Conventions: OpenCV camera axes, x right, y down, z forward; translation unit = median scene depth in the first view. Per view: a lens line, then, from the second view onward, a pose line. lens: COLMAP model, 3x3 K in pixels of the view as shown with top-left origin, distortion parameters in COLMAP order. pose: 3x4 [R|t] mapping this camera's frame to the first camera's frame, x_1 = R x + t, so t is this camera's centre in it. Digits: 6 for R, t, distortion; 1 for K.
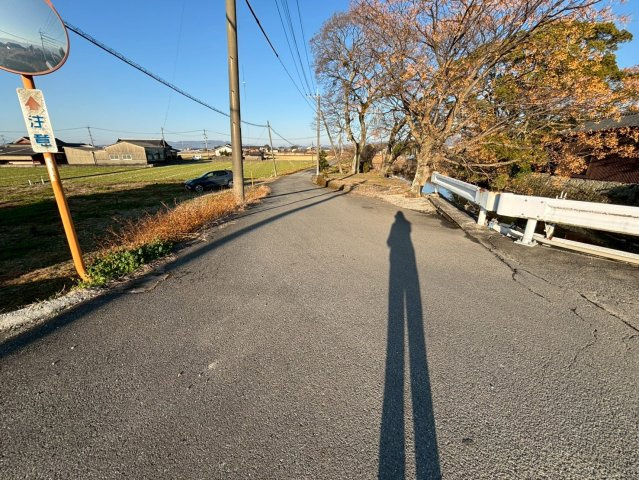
lens RADIAL K [[257.2, 0, 319.3], [0, 257.2, 240.1], [0, 0, 1]] dist [-0.001130, 0.000184]
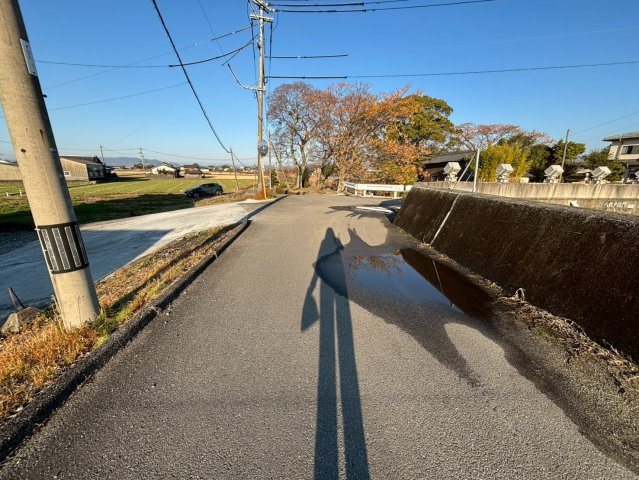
lens RADIAL K [[257.2, 0, 318.9], [0, 257.2, 243.0], [0, 0, 1]] dist [-0.001130, 0.000184]
pose [[0.968809, -0.049208, 0.242874, -0.058004], [0.064319, 0.996430, -0.054683, 0.063225], [-0.239316, 0.068598, 0.968515, -0.181809]]
